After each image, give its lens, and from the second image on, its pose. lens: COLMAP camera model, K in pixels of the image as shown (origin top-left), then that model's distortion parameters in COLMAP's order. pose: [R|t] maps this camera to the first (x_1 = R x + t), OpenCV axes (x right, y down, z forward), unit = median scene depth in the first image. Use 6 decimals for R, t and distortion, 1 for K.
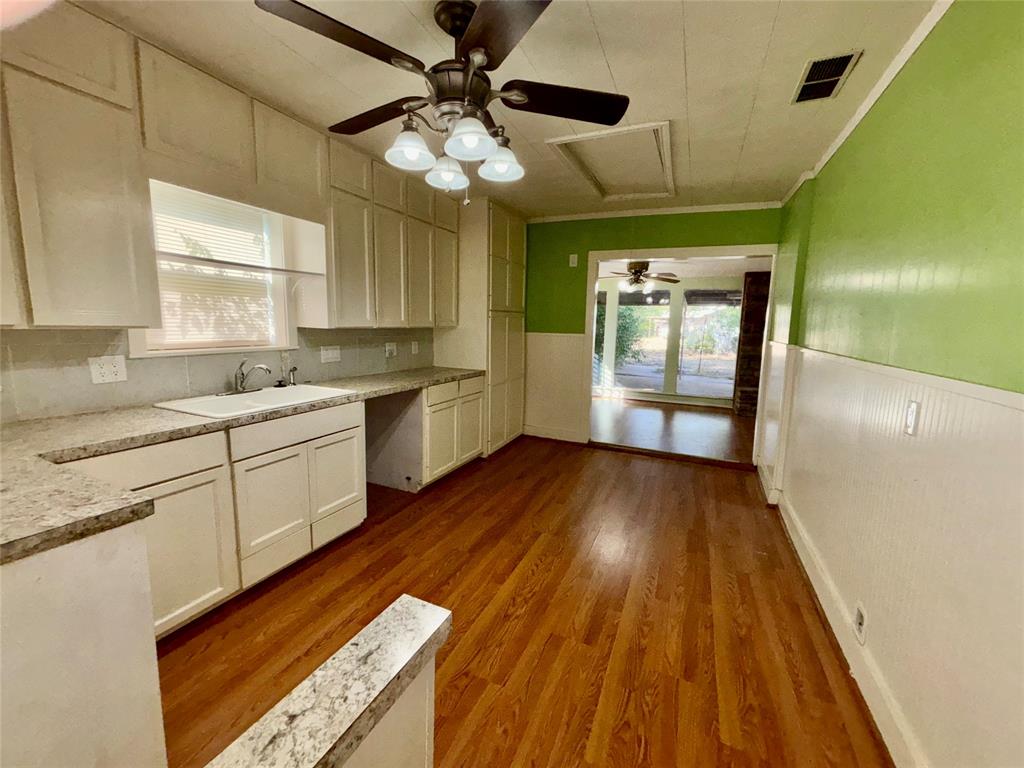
lens RADIAL K [[412.9, 0, 509.6], [0, 412.9, 382.7], [0, 0, 1]] dist [0.000655, -0.000116]
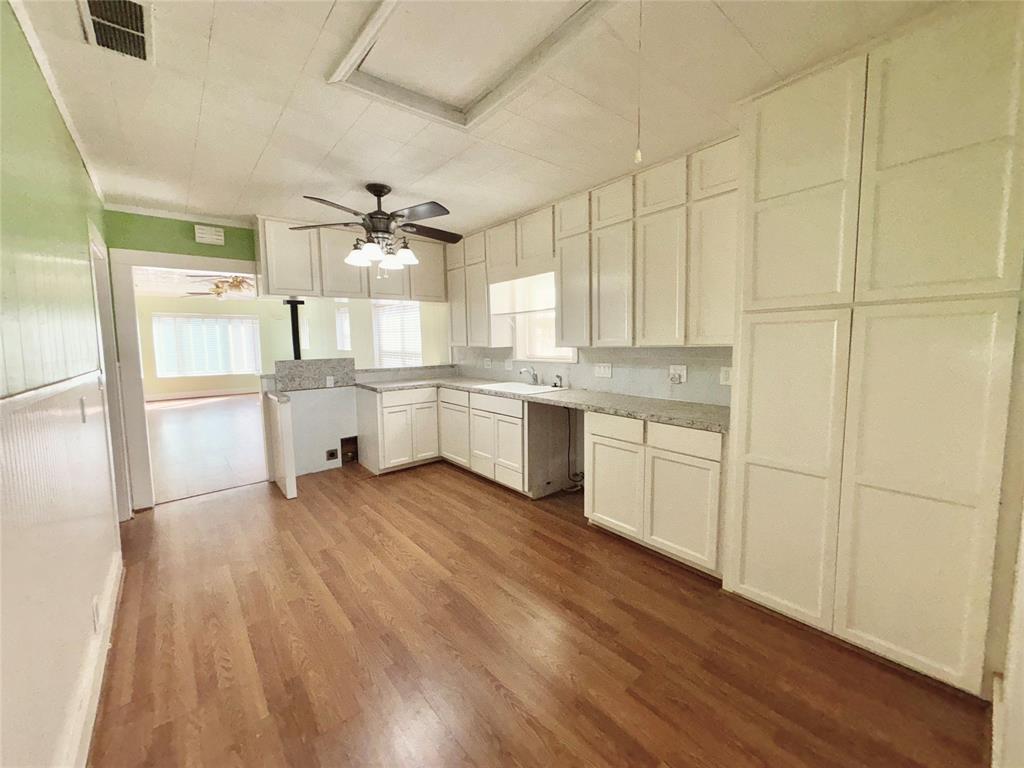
lens RADIAL K [[412.9, 0, 512.4], [0, 412.9, 379.8], [0, 0, 1]] dist [0.000655, -0.000116]
pose [[-0.439161, 0.070233, -0.895659, 0.936074], [-0.121650, 0.983109, 0.136738, -0.221607], [0.890134, 0.169007, -0.423200, 1.677377]]
